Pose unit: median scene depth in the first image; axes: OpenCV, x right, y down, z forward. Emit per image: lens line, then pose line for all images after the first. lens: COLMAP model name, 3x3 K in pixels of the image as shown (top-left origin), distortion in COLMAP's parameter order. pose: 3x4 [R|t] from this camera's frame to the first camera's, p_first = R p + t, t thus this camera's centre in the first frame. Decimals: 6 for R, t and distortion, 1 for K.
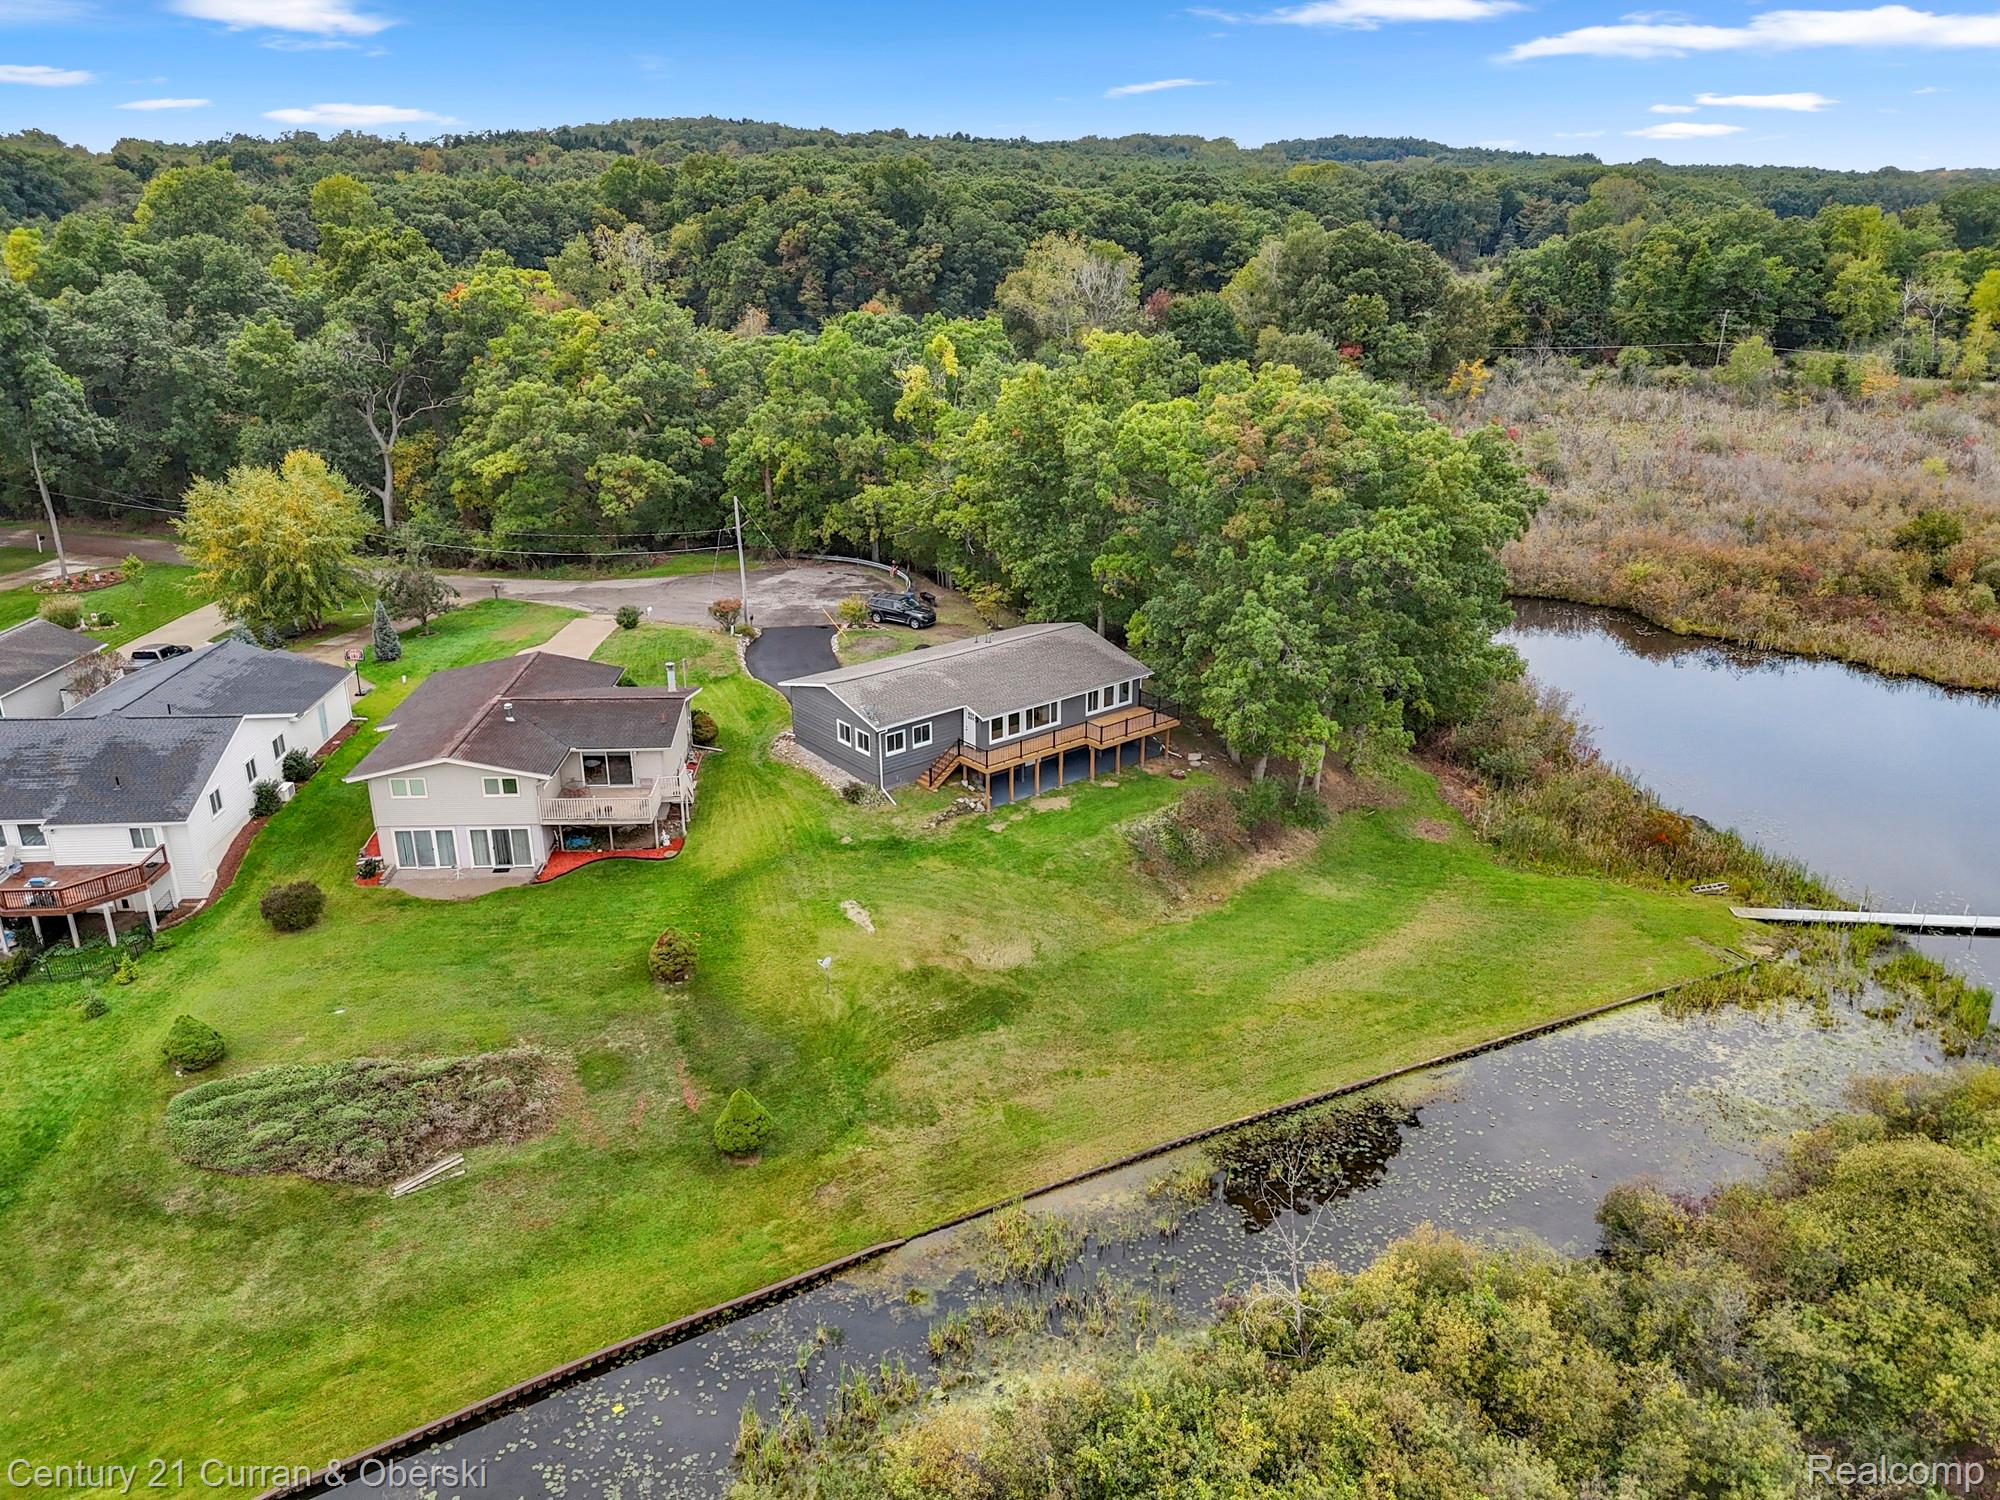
lens RADIAL K [[1455.1, 0, 1001.8], [0, 1455.1, 751.3], [0, 0, 1]] dist [0.058990, -0.049463]
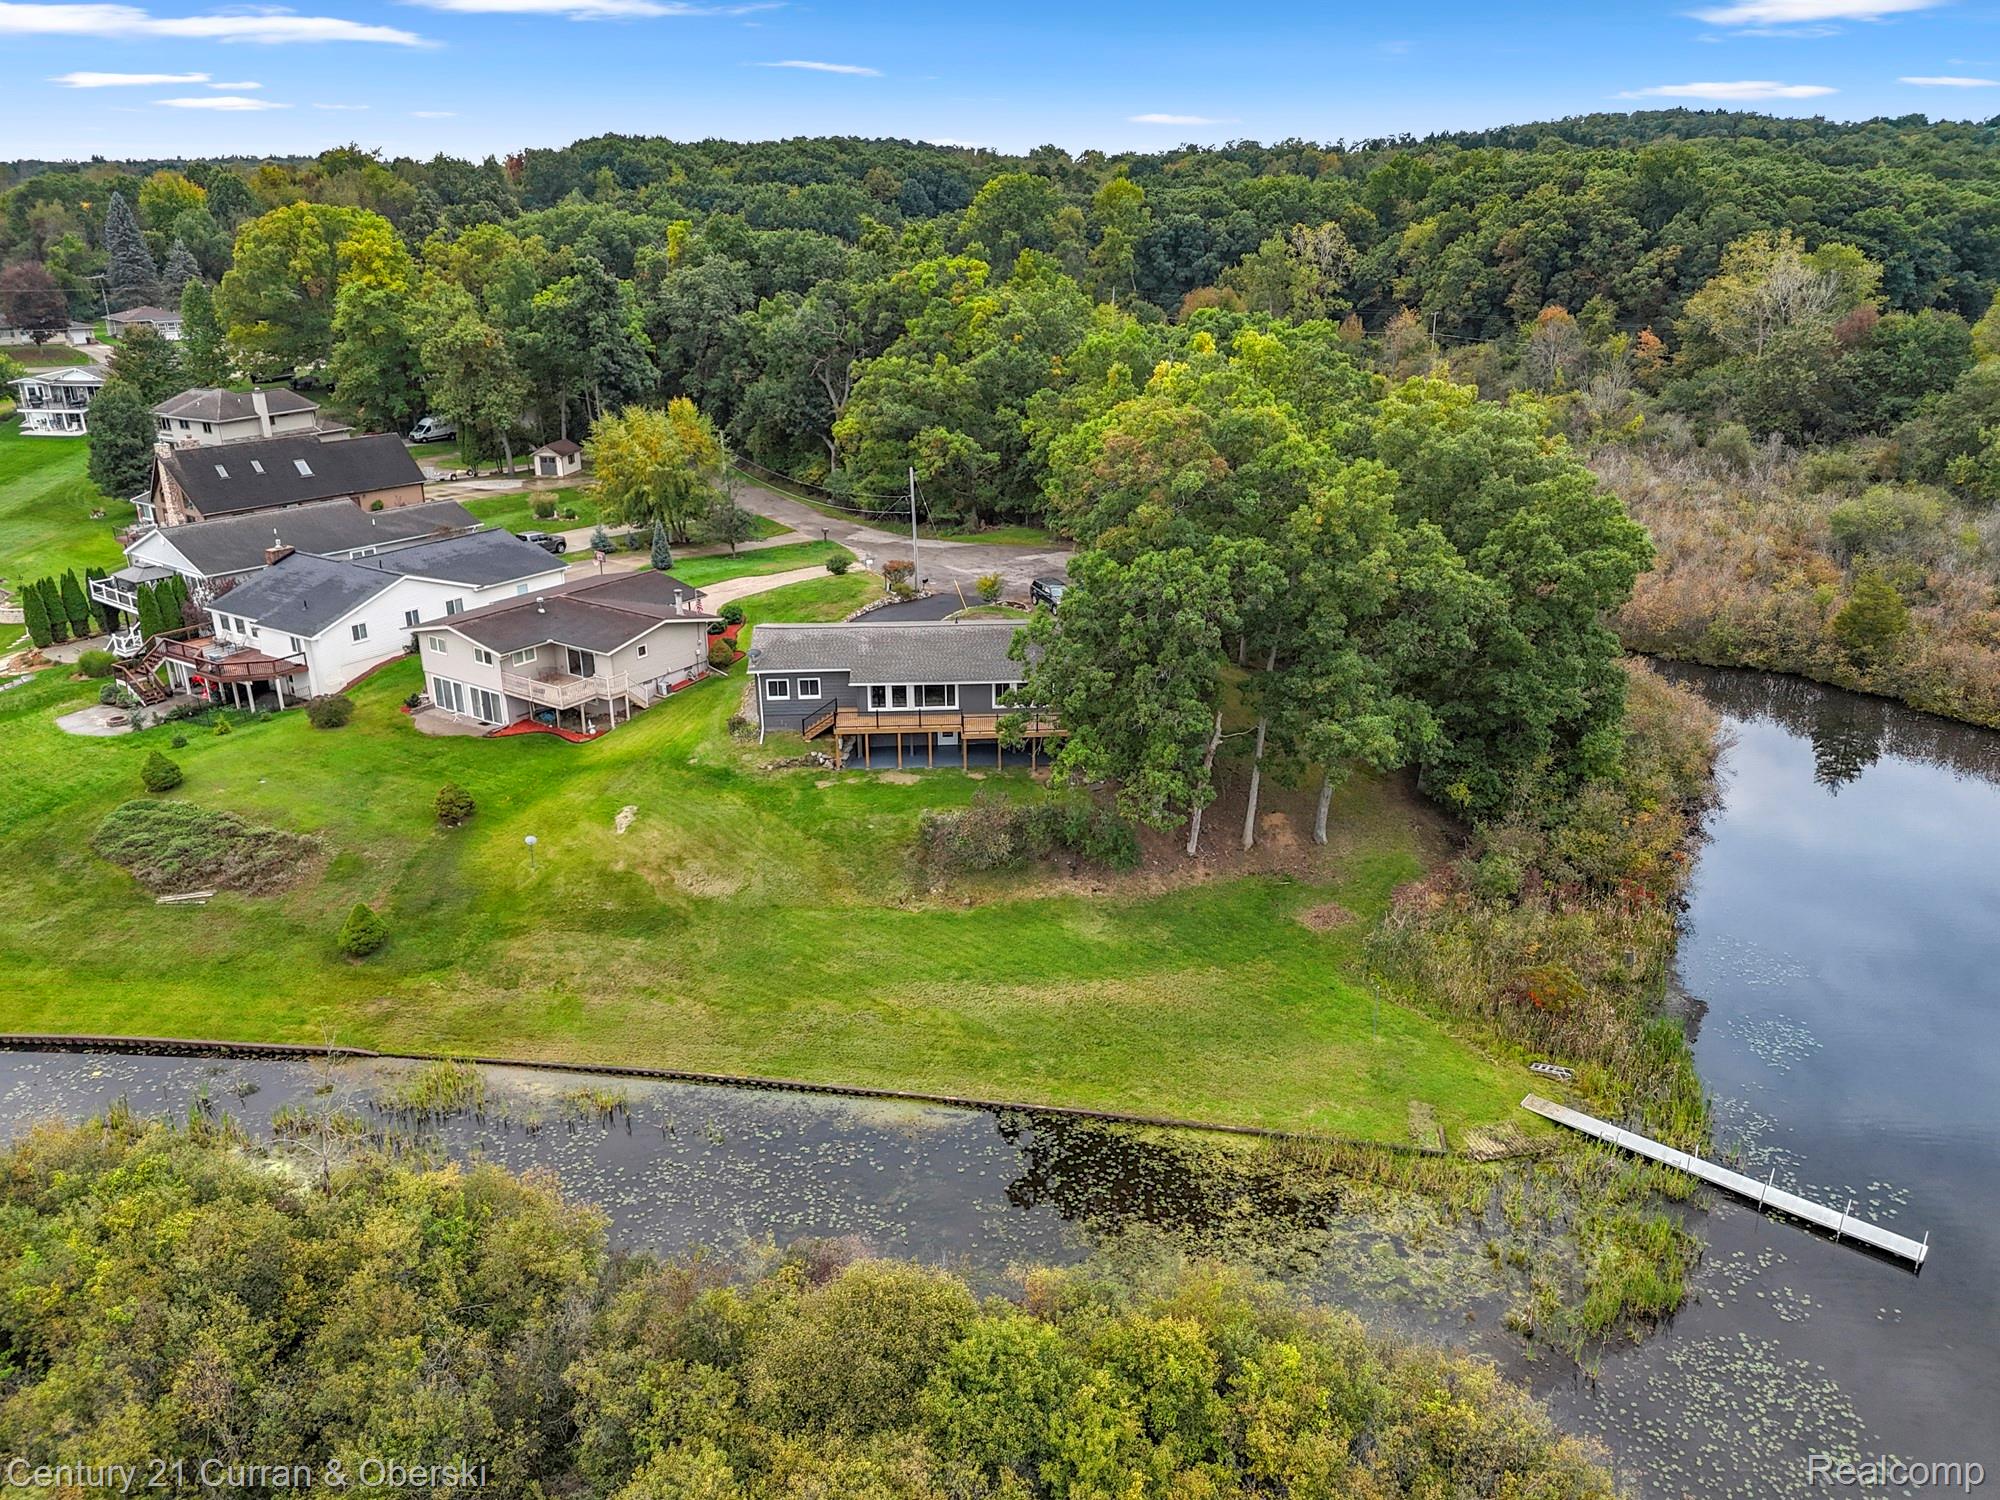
lens RADIAL K [[1455.1, 0, 1001.8], [0, 1455.1, 751.3], [0, 0, 1]] dist [0.058990, -0.049463]
pose [[0.810349, 0.209840, -0.547085, 0.657268], [-0.210282, 0.975626, 0.062738, -0.062945], [0.546915, 0.064203, 0.834722, 0.177190]]
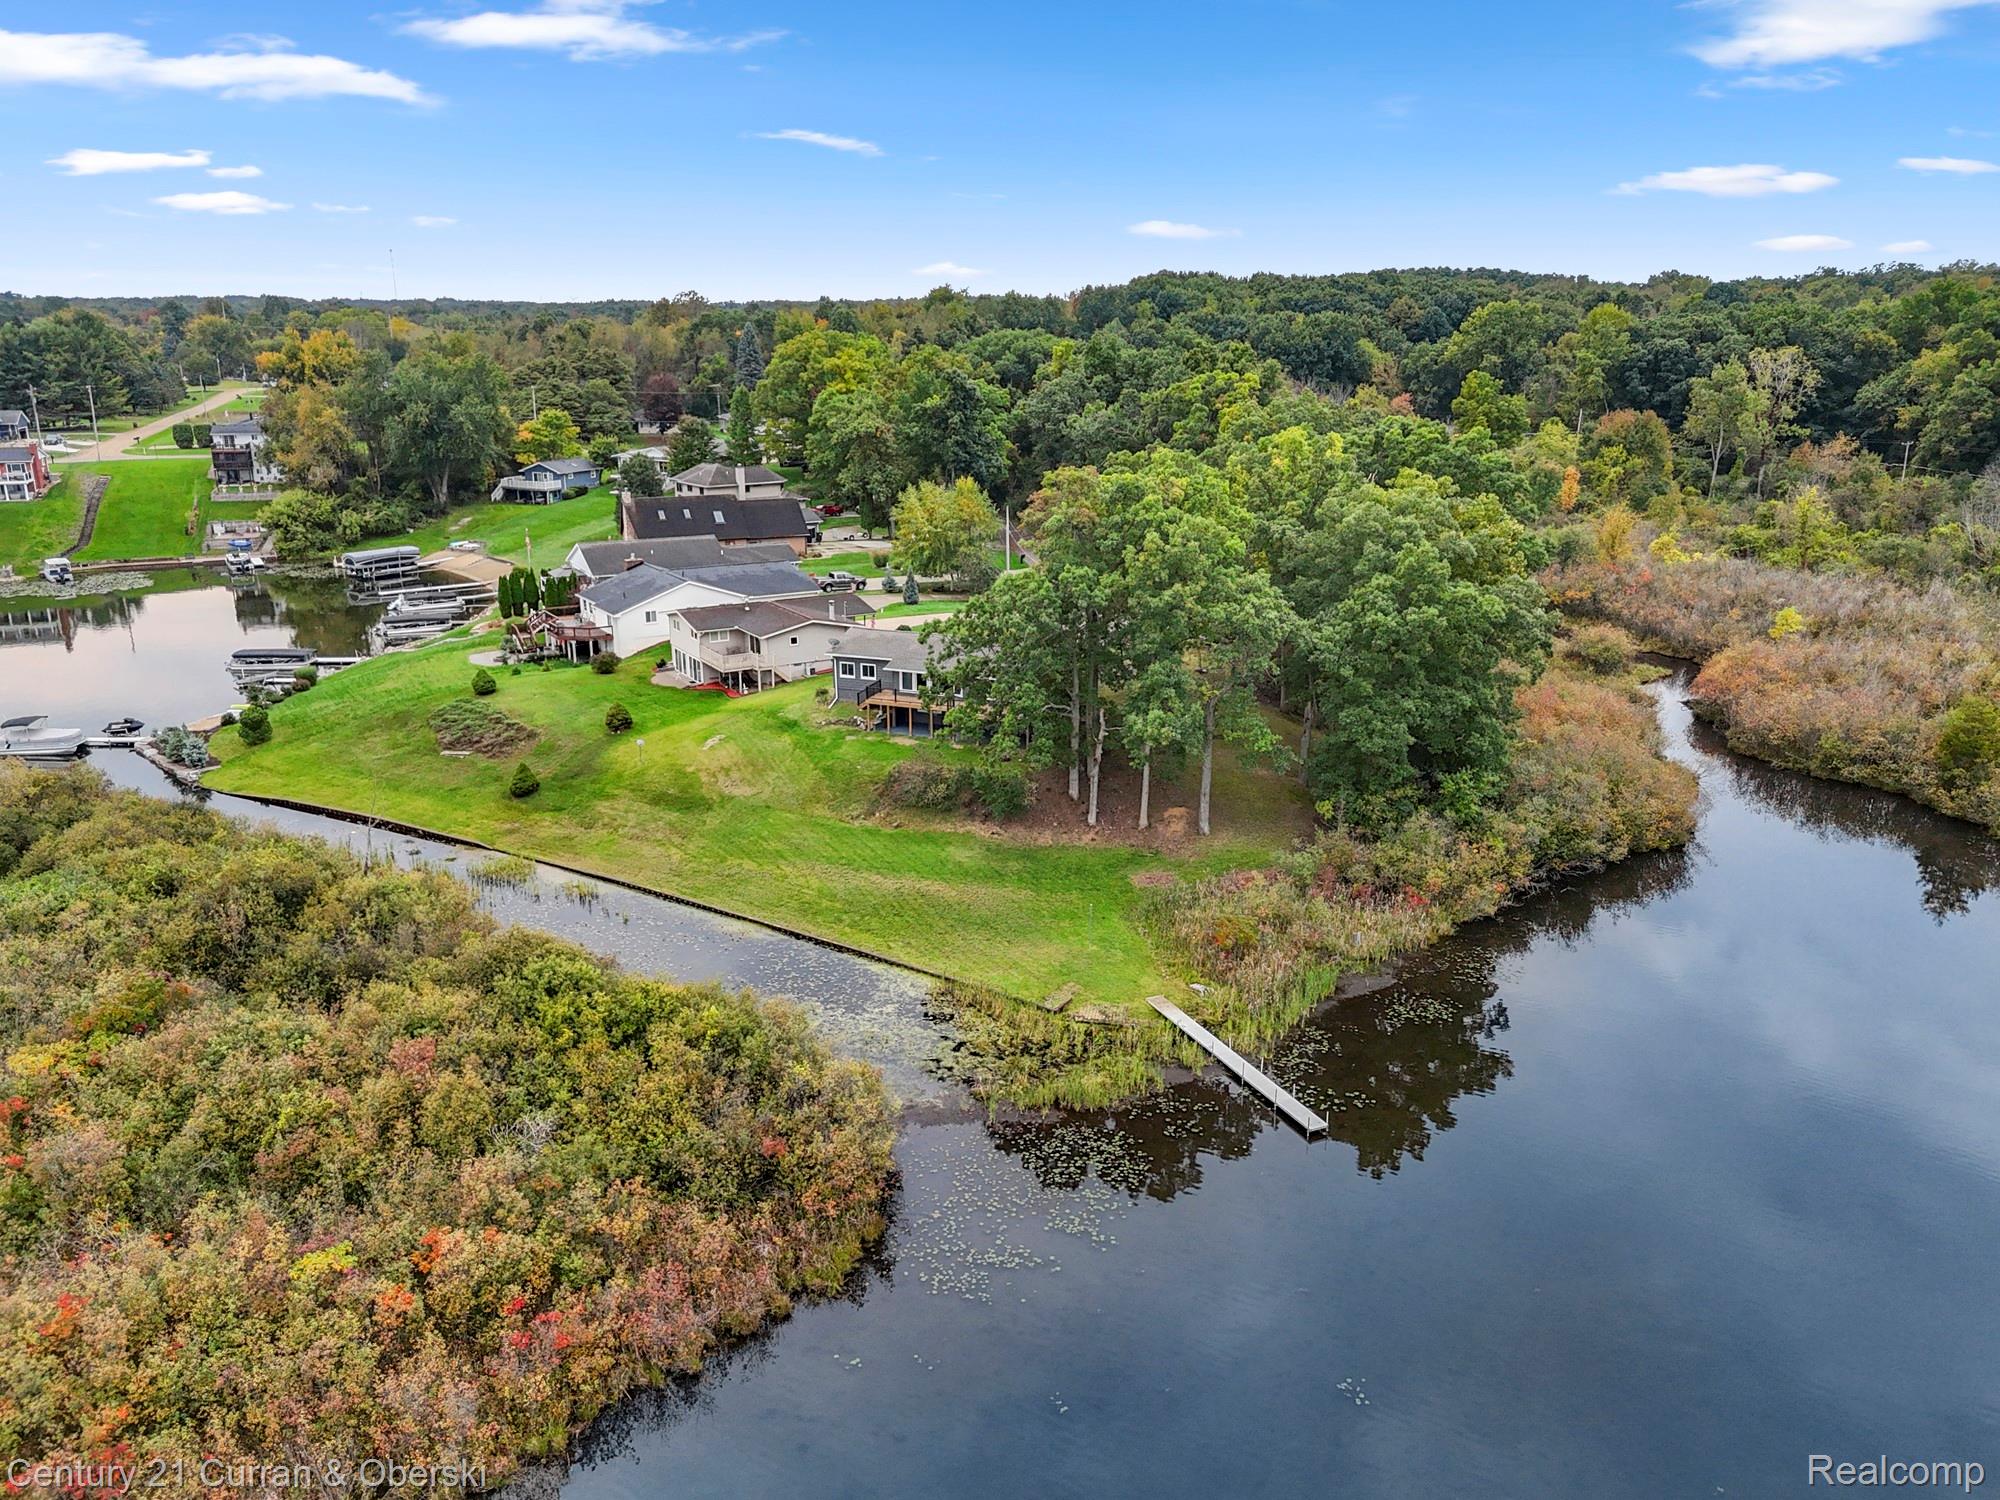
lens RADIAL K [[1455.1, 0, 1001.8], [0, 1455.1, 751.3], [0, 0, 1]] dist [0.058990, -0.049463]
pose [[0.496081, 0.246288, -0.832614, 1.235825], [-0.312284, 0.945368, 0.093579, -0.113173], [0.810174, 0.213590, 0.545891, 0.326702]]
